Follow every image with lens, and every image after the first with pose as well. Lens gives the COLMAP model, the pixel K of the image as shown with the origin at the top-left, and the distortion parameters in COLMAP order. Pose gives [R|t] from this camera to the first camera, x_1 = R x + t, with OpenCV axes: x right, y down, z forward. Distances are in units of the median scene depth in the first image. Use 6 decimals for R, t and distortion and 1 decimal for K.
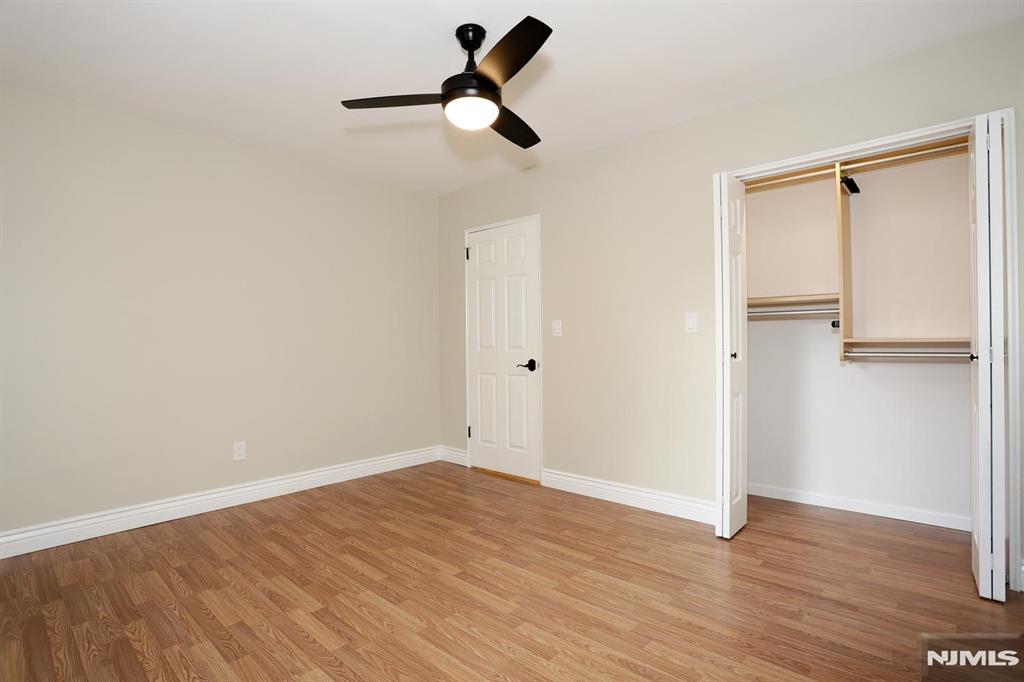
lens RADIAL K [[496.1, 0, 509.4], [0, 496.1, 338.2], [0, 0, 1]] dist [-0.072248, 0.030725]
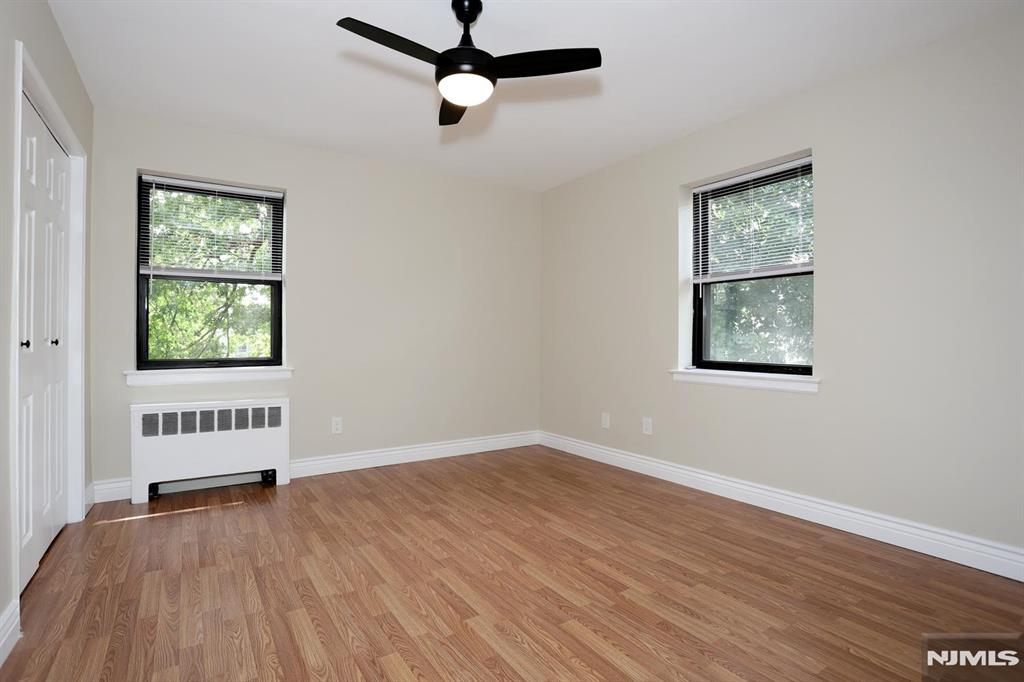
lens RADIAL K [[496.1, 0, 509.4], [0, 496.1, 338.2], [0, 0, 1]] dist [-0.072248, 0.030725]
pose [[-0.969542, 0.008961, 0.244760, -0.344164], [0.007931, 0.999955, -0.005192, 0.037685], [-0.244796, -0.003092, -0.969570, 1.676338]]
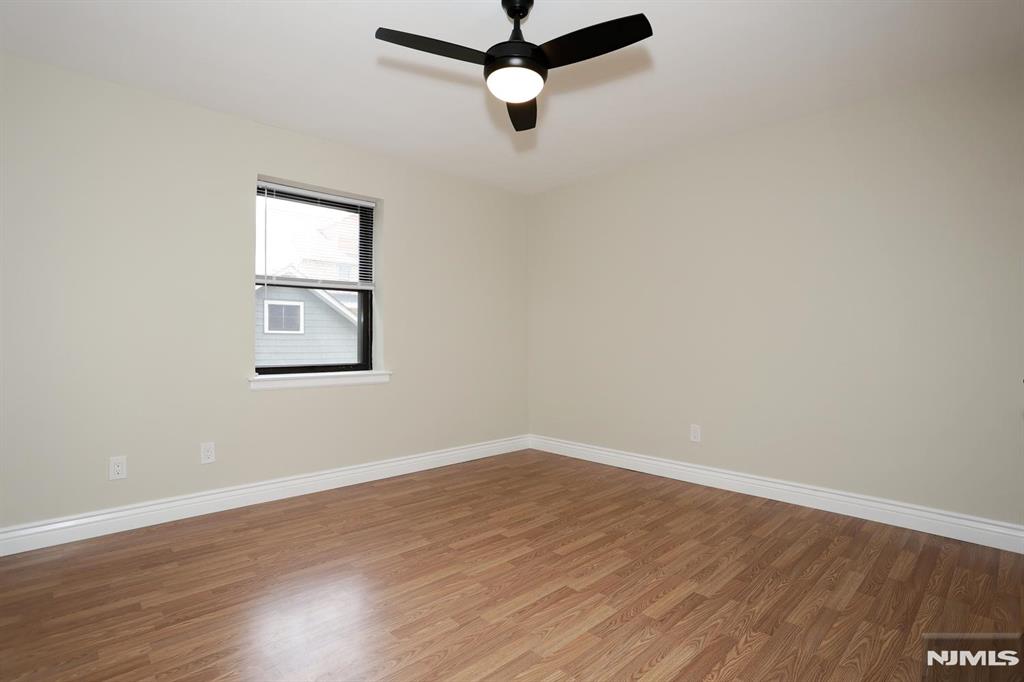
lens RADIAL K [[496.1, 0, 509.4], [0, 496.1, 338.2], [0, 0, 1]] dist [-0.072248, 0.030725]
pose [[-0.080069, 0.004018, -0.996781, 0.753737], [0.004528, 0.999983, 0.003668, 0.022733], [0.996779, -0.004219, -0.080086, 0.925611]]
